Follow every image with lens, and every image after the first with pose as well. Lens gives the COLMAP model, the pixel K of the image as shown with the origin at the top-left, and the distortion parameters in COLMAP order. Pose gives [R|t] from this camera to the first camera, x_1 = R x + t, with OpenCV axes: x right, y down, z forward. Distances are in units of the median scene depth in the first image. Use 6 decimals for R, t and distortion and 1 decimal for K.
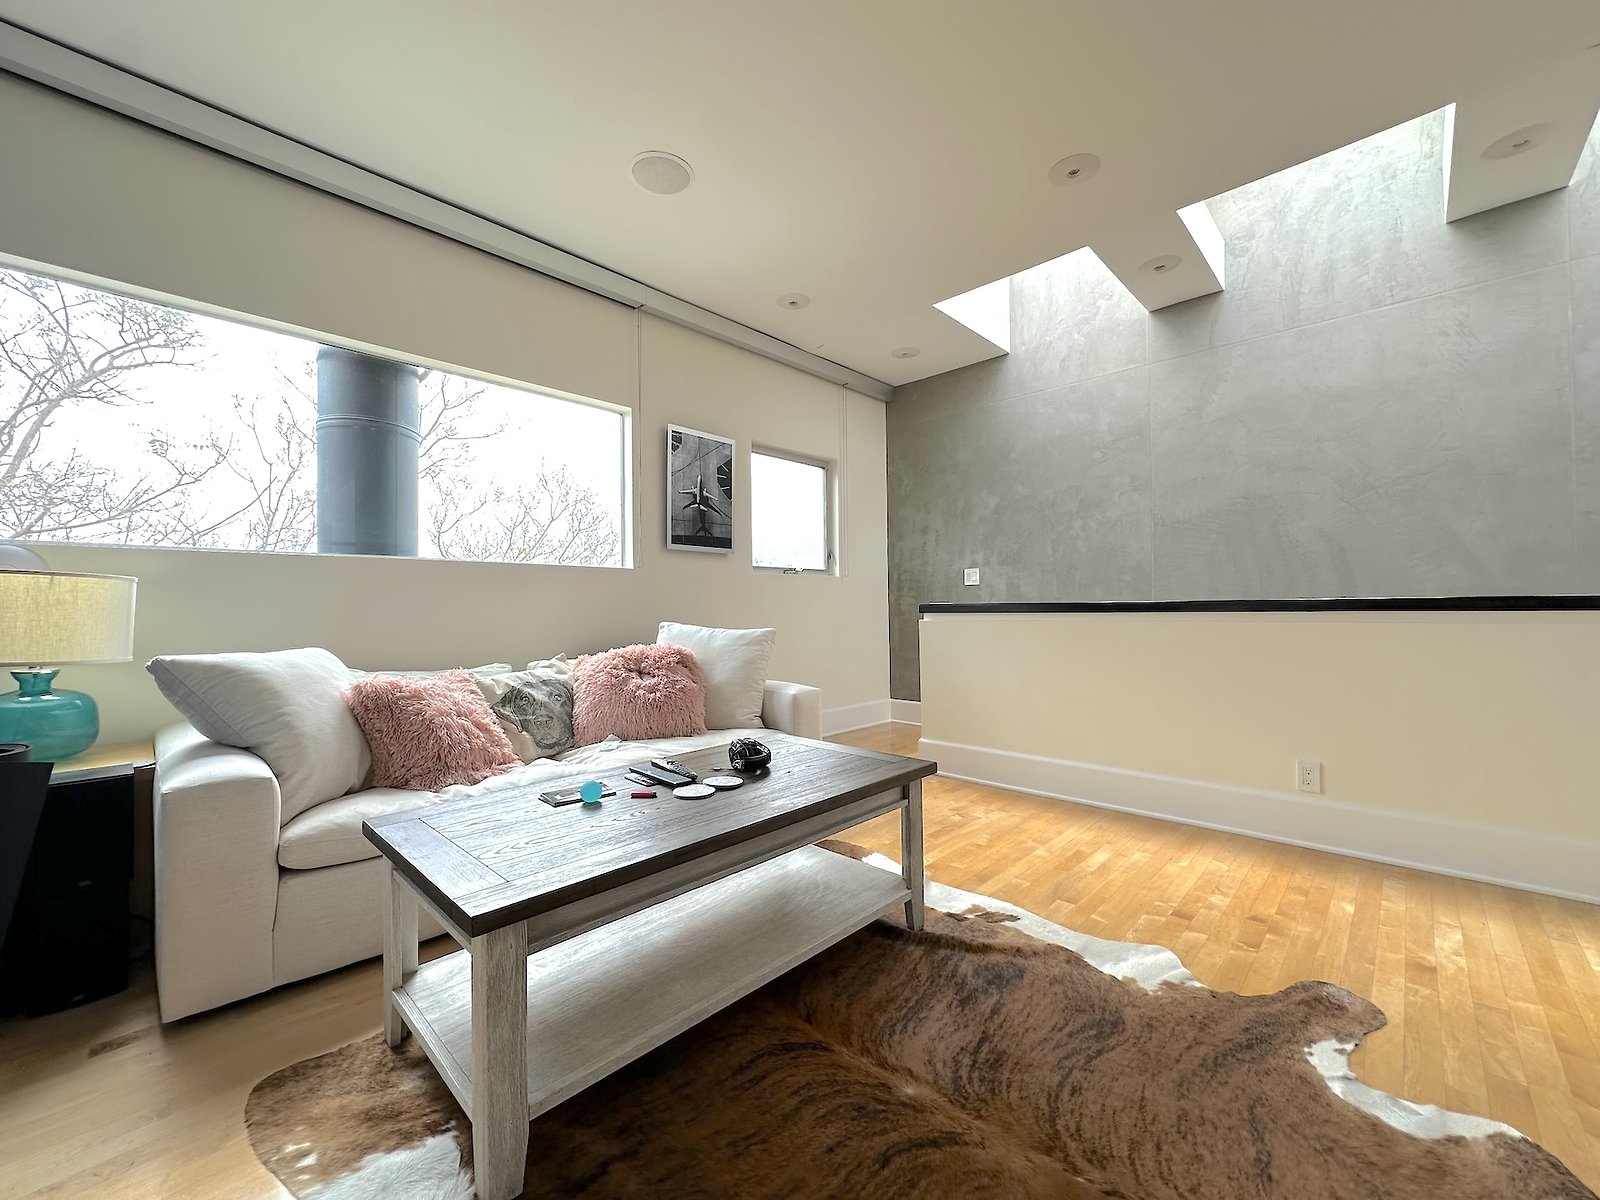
lens RADIAL K [[641.1, 0, 791.2], [0, 641.1, 601.5], [0, 0, 1]] dist [0.003191, -0.000001]
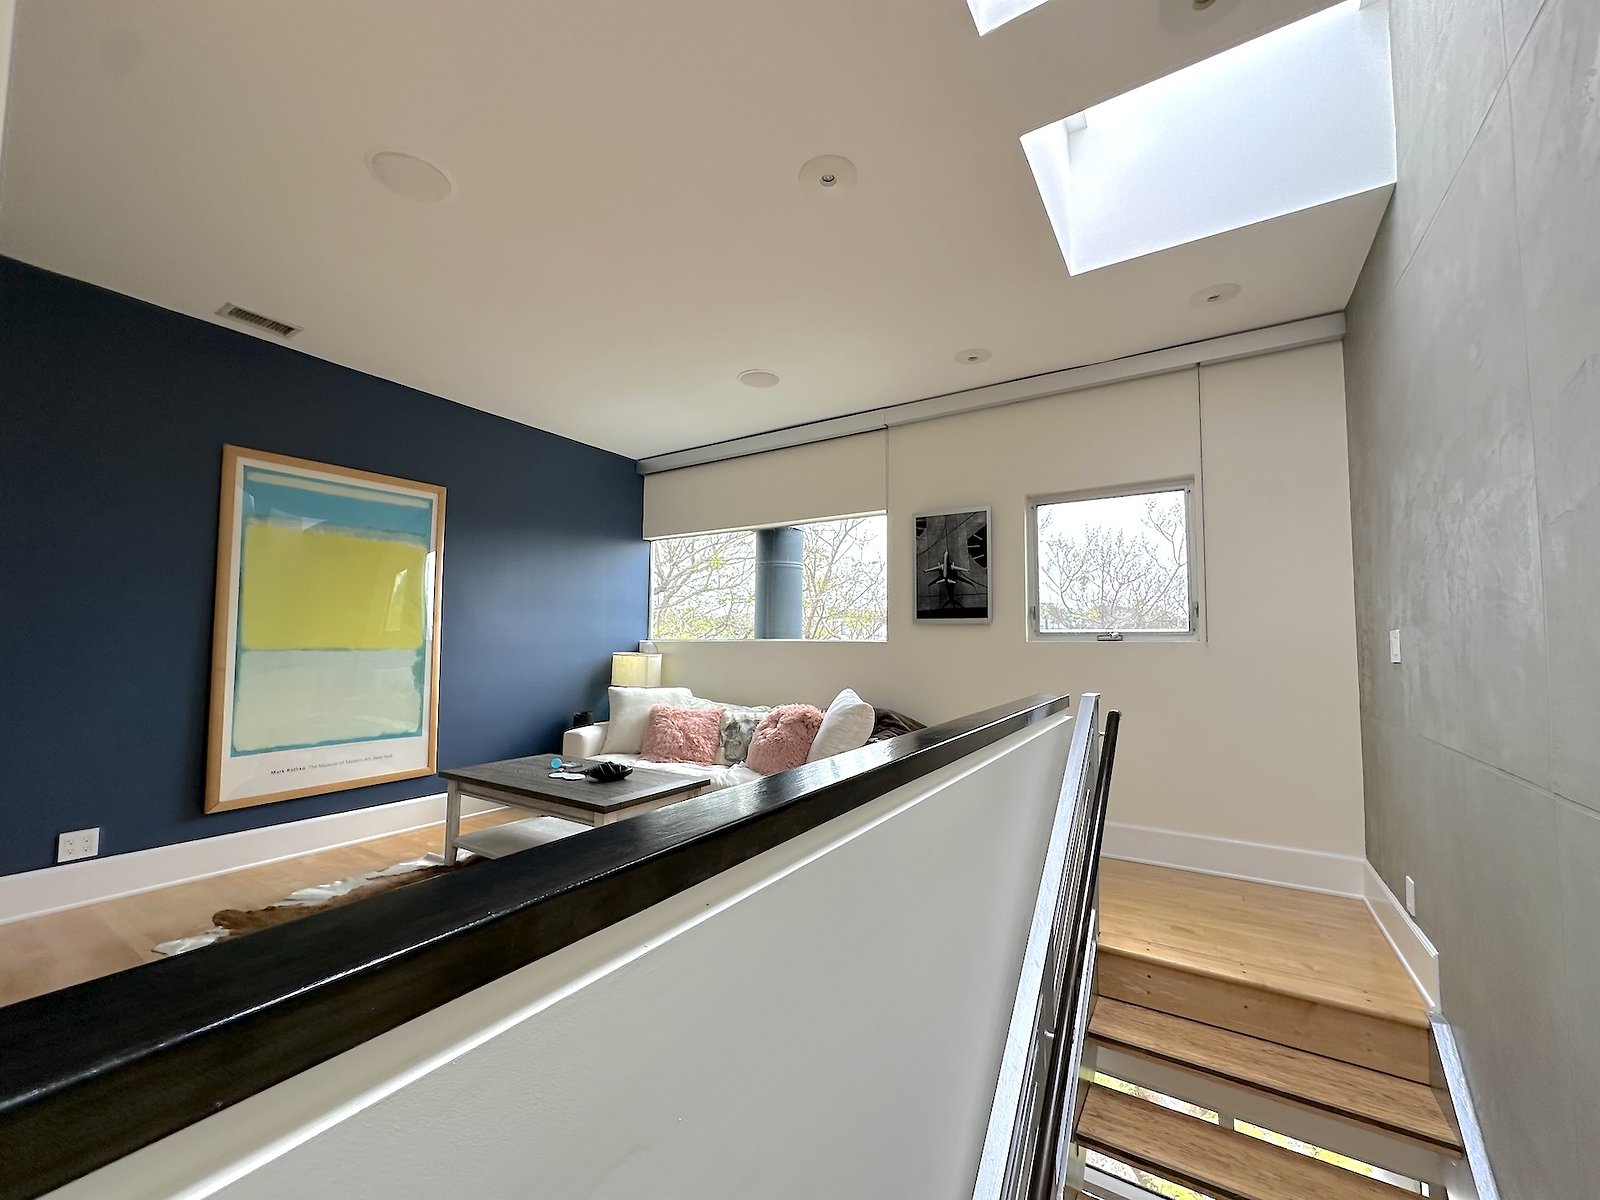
lens RADIAL K [[641.1, 0, 790.3], [0, 641.1, 604.1], [0, 0, 1]] dist [0.003191, -0.000001]
pose [[0.197790, -0.051709, -0.978880, 0.833090], [0.004678, 0.998646, -0.051808, -0.056100], [0.980233, 0.005668, 0.197764, 0.537315]]
